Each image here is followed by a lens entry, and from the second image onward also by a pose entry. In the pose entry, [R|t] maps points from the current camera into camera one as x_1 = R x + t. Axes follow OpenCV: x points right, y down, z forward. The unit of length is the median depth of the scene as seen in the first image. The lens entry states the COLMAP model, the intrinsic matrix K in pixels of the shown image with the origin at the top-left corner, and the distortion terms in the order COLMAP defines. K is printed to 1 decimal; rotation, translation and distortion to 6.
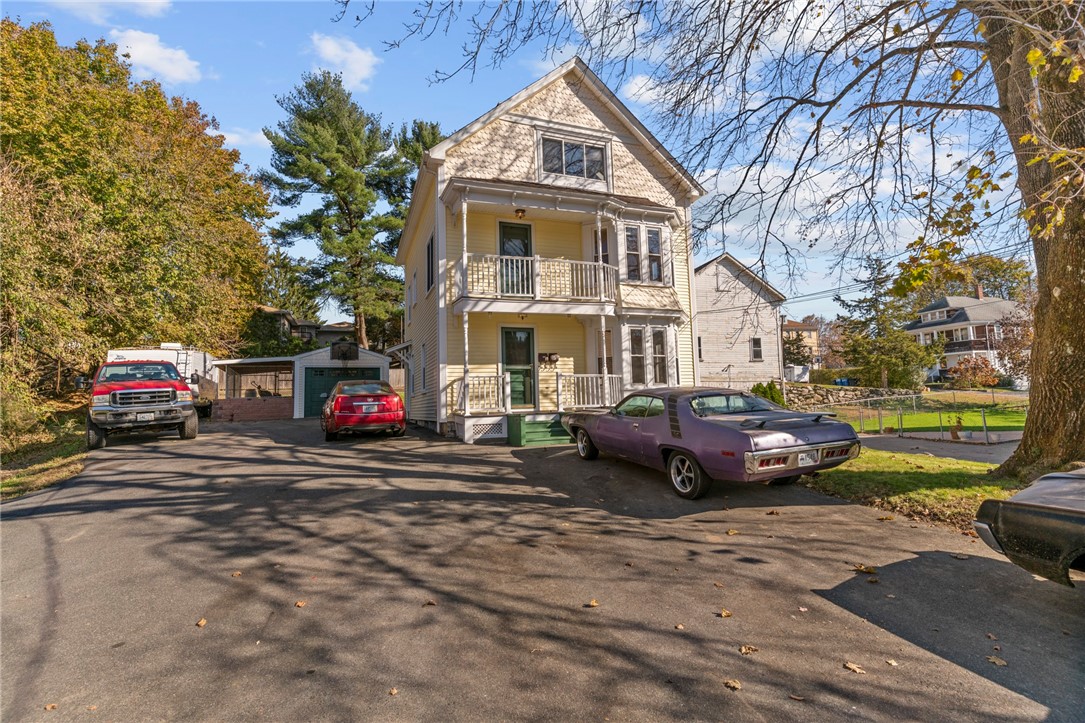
lens RADIAL K [[521.8, 0, 608.2], [0, 521.8, 304.7], [0, 0, 1]] dist [0.002749, 0.000677]
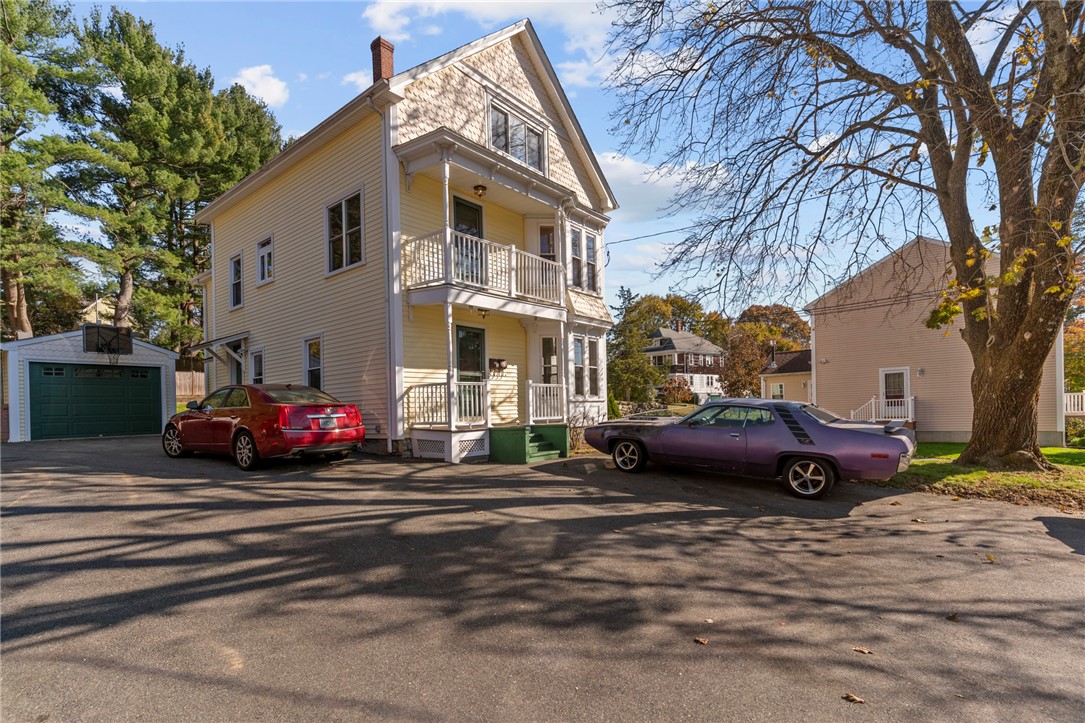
lens RADIAL K [[525.8, 0, 542.5], [0, 525.8, 361.5], [0, 0, 1]] dist [0.002498, 0.001451]
pose [[0.862270, 0.047736, 0.504194, -0.492195], [-0.088516, 0.994429, 0.057228, 0.039673], [-0.498653, -0.093976, 0.861692, 0.199884]]
